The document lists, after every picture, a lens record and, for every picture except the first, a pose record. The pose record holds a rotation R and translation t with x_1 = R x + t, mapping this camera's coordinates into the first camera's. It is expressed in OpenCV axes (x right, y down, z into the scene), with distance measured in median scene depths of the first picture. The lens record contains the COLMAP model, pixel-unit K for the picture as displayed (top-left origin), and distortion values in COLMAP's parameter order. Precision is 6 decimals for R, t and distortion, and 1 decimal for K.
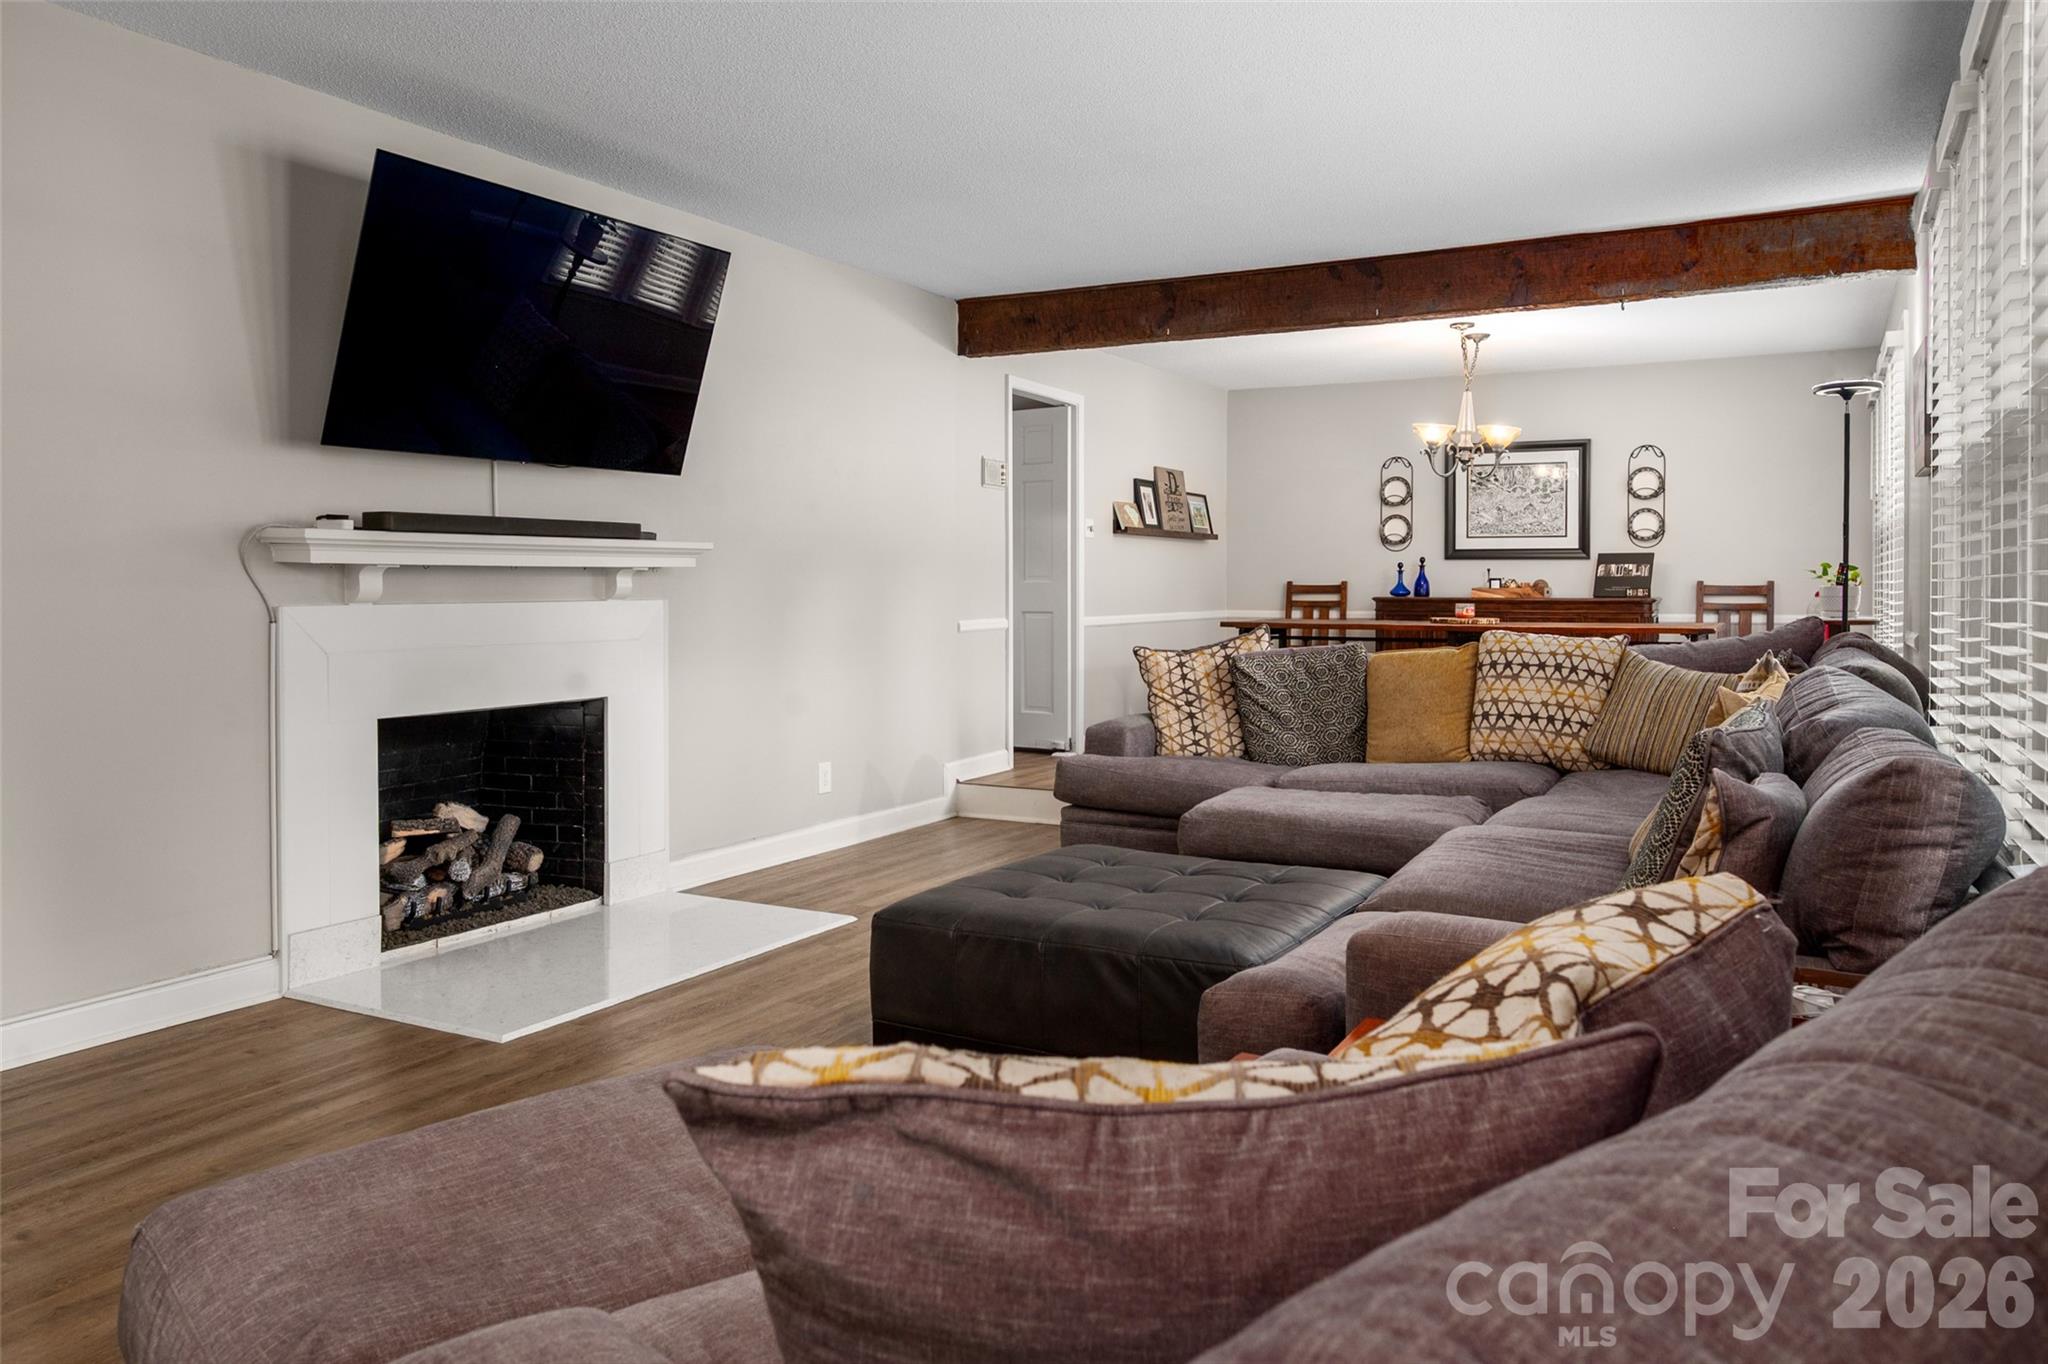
lens RADIAL K [[1424.5, 0, 1033.9], [0, 1424.5, 615.4], [0, 0, 1]] dist [-0.023263, -0.002197]
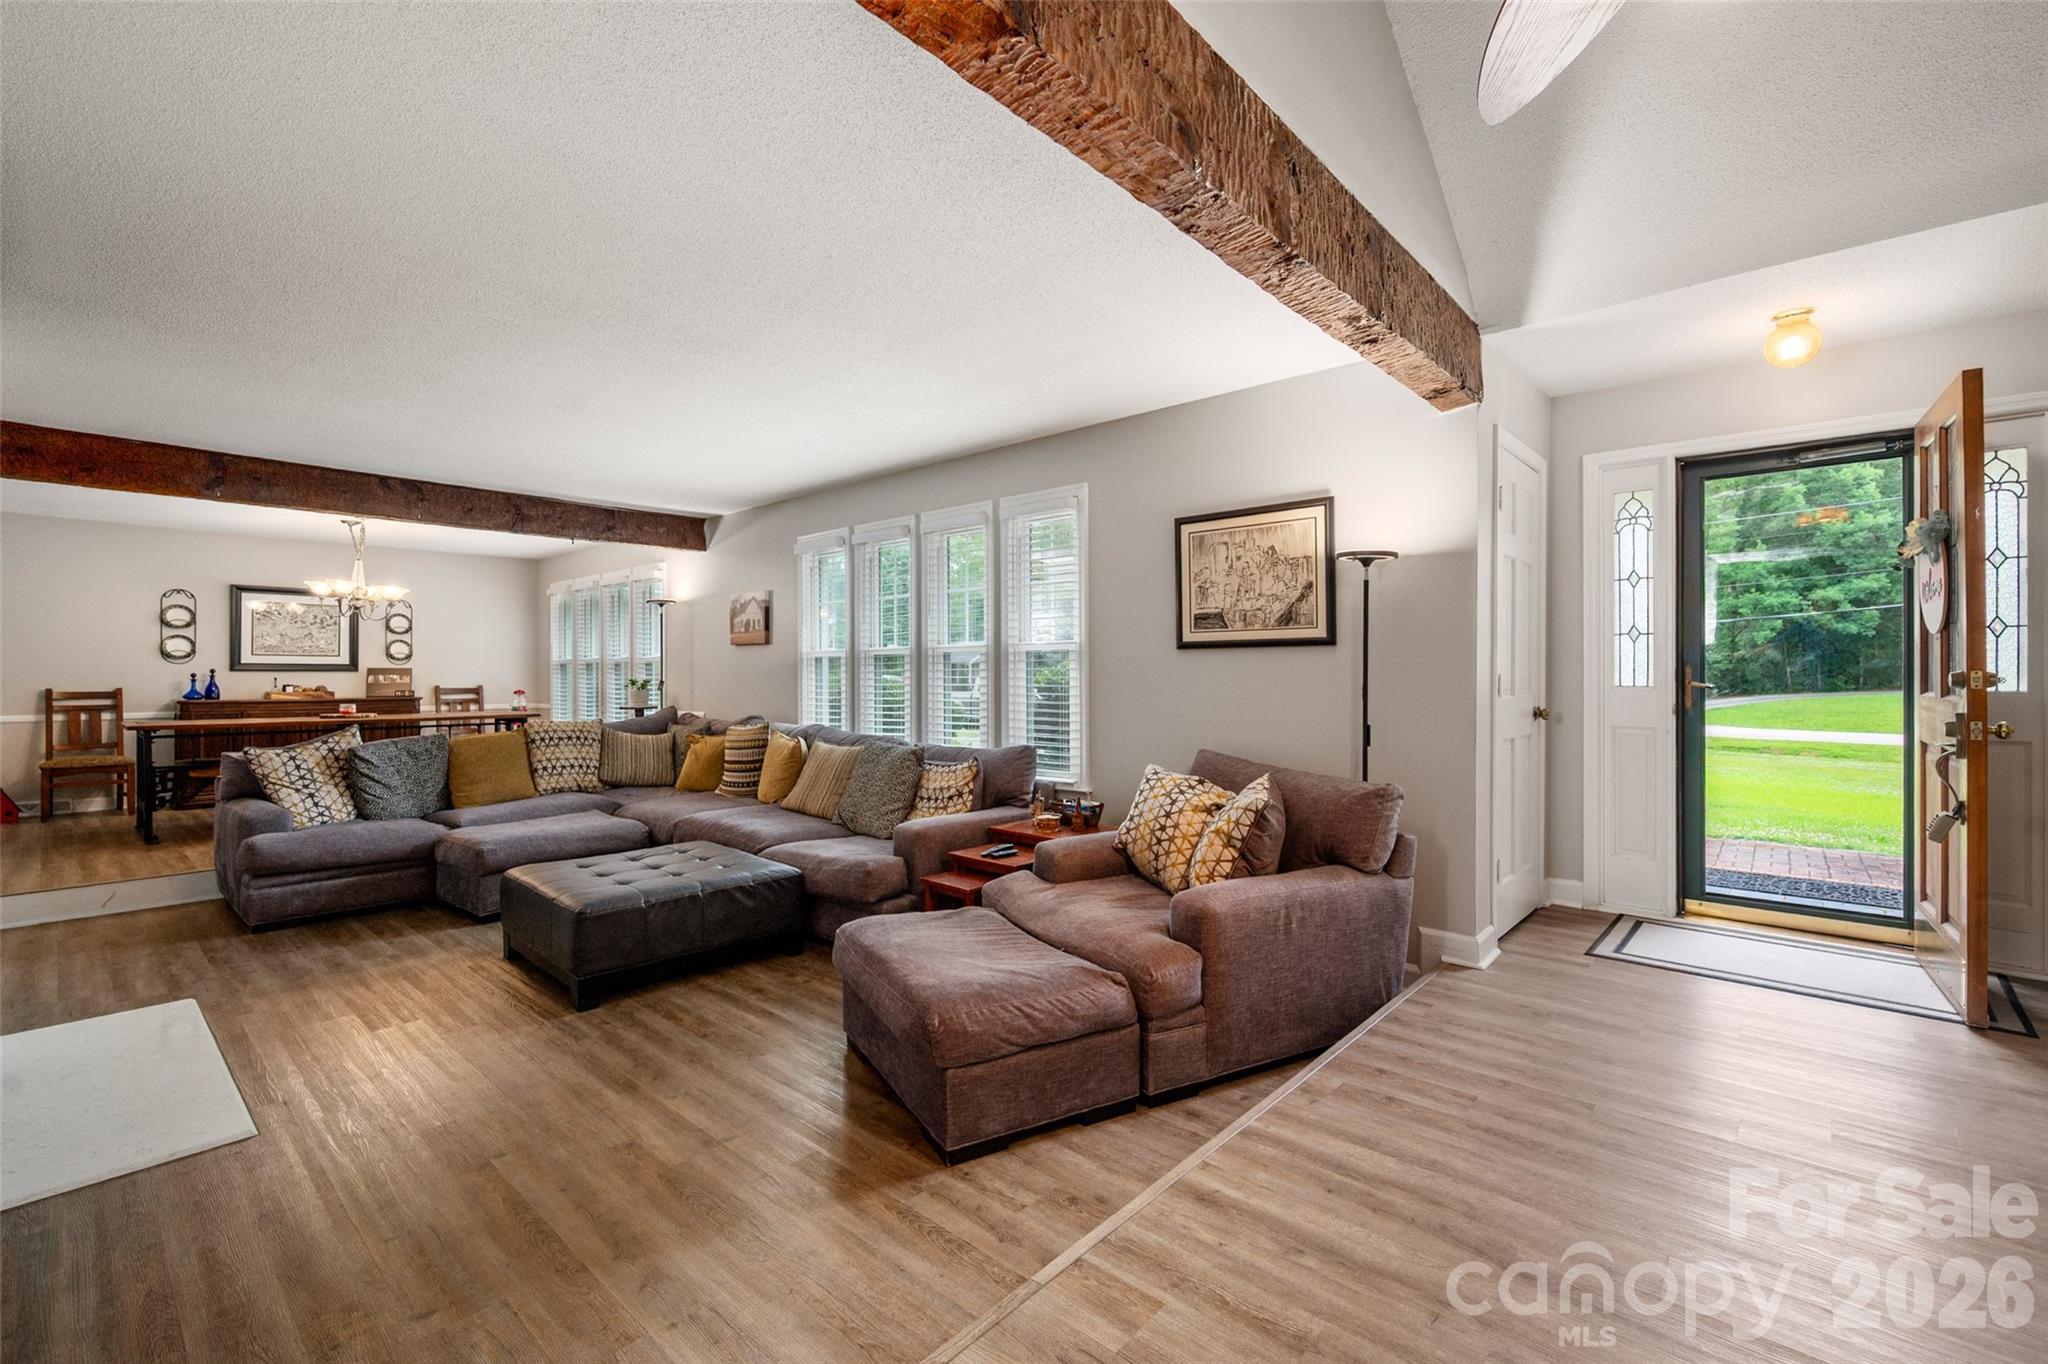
lens RADIAL K [[852.4, 0, 1005.4], [0, 852.4, 675.4], [0, 0, 1]] dist [0.005955, -0.000494]
pose [[0.246726, 0.001276, 0.969084, -0.321932], [0.022014, 0.999734, -0.006922, -0.014087], [-0.968835, 0.023041, 0.246633, 0.106366]]
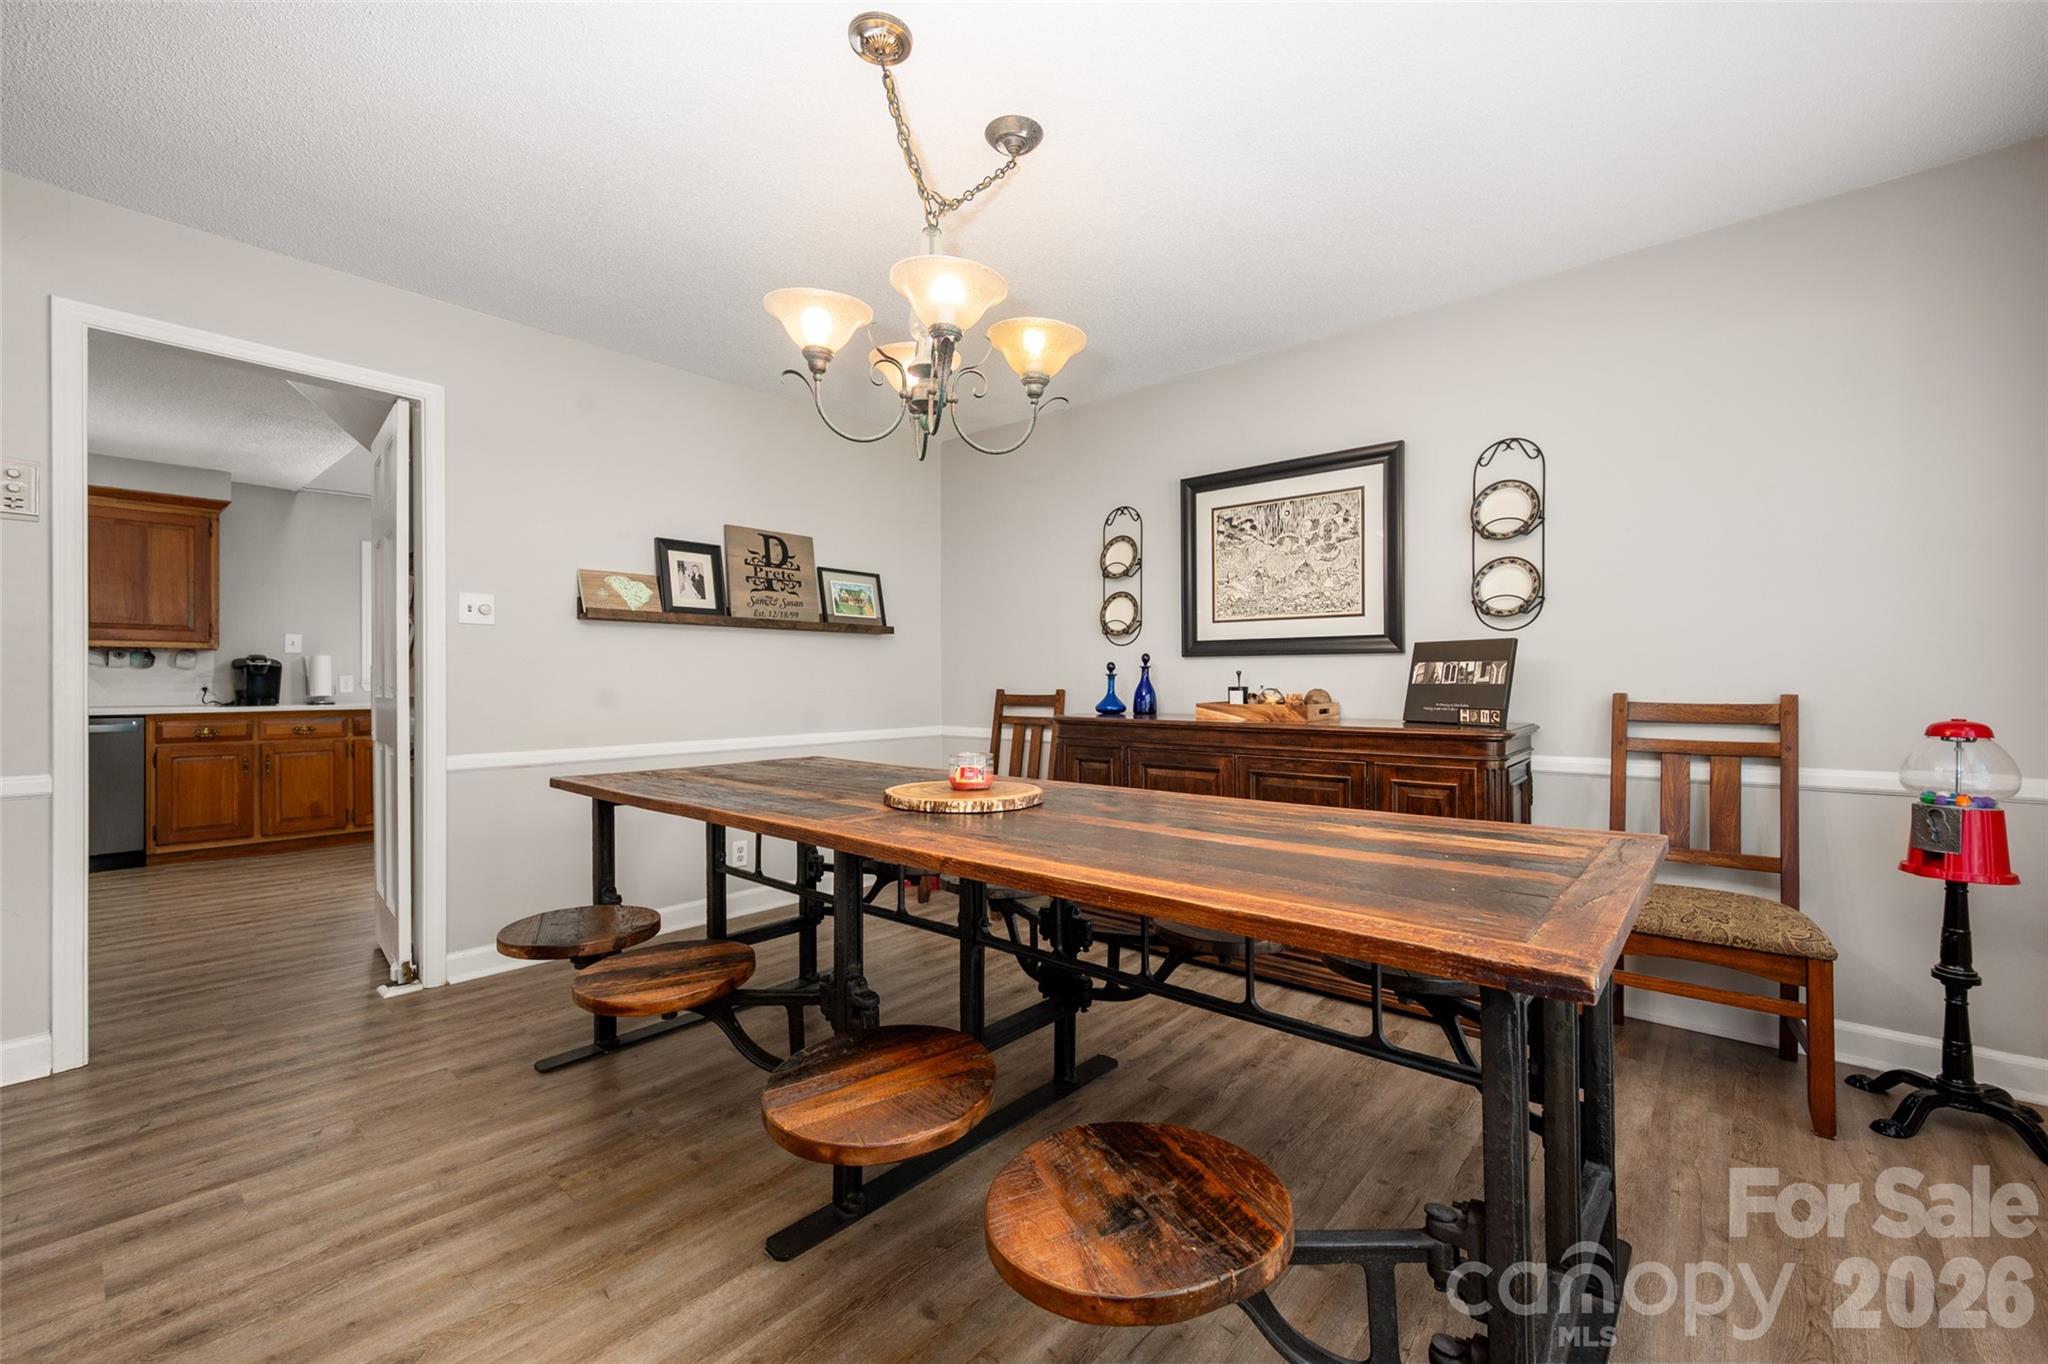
lens RADIAL K [[852.4, 0, 1034.0], [0, 852.4, 682.0], [0, 0, 1]] dist [0.005955, -0.000494]
pose [[0.975722, -0.001760, -0.219006, 0.322309], [-0.002620, 0.999802, -0.019709, -0.021298], [0.218998, 0.019804, 0.975524, 0.636402]]
